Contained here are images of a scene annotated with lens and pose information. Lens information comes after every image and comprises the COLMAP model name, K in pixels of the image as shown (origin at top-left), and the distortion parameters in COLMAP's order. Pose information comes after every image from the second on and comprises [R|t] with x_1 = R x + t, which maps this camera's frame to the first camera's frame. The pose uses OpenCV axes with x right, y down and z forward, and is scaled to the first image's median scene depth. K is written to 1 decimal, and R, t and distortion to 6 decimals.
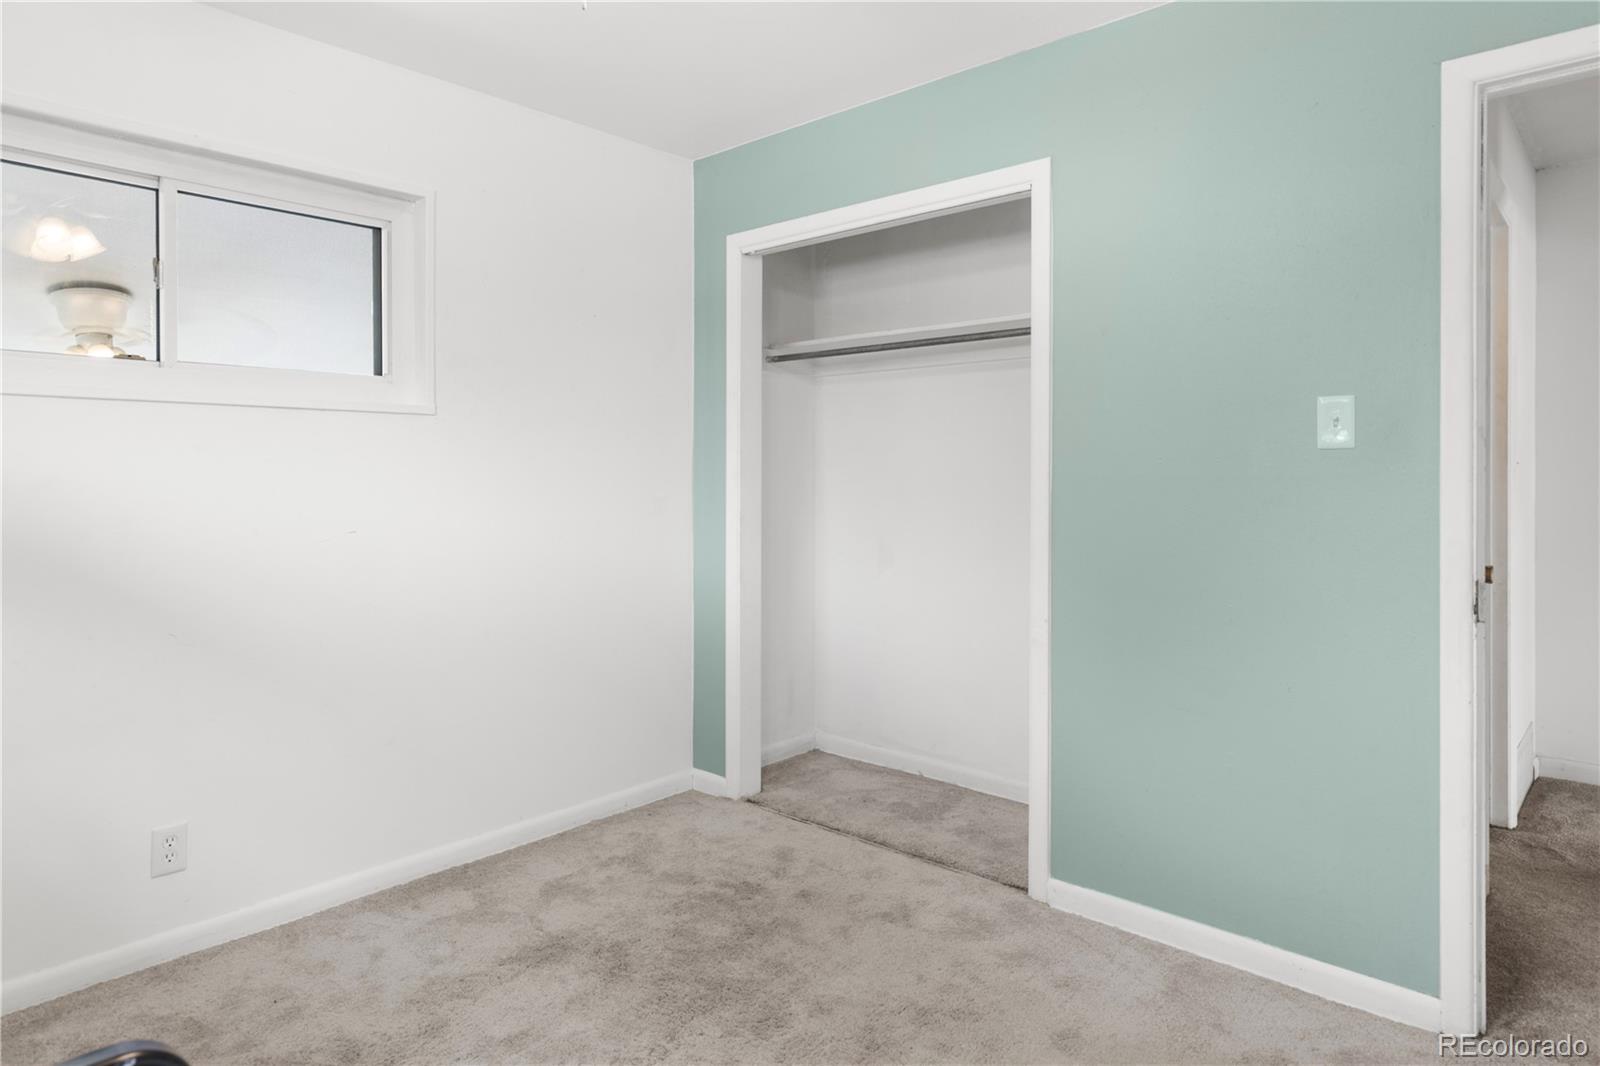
lens RADIAL K [[959.2, 0, 790.5], [0, 959.2, 515.0], [0, 0, 1]] dist [0.003605, -0.000948]
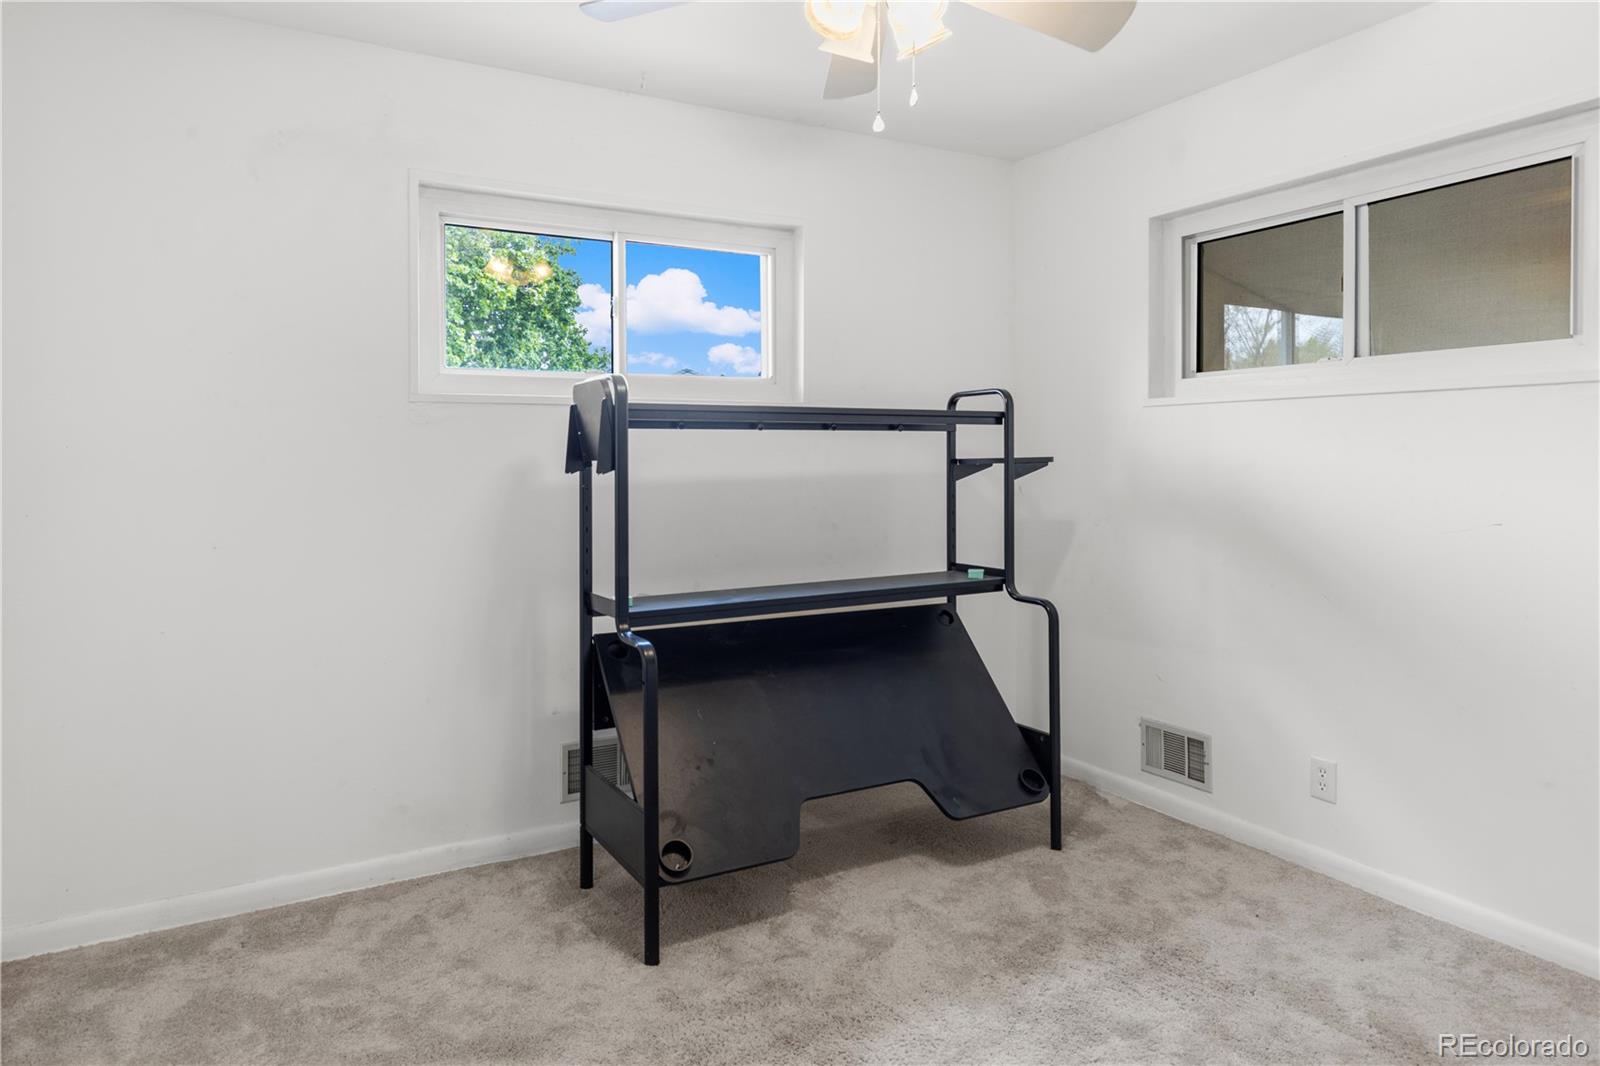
lens RADIAL K [[959.2, 0, 790.5], [0, 959.2, 515.0], [0, 0, 1]] dist [0.003605, -0.000948]
pose [[-0.313549, 0.059376, -0.947714, 0.650367], [-0.038215, 0.996446, 0.075072, -0.035968], [0.948803, 0.059756, -0.310165, 0.734304]]
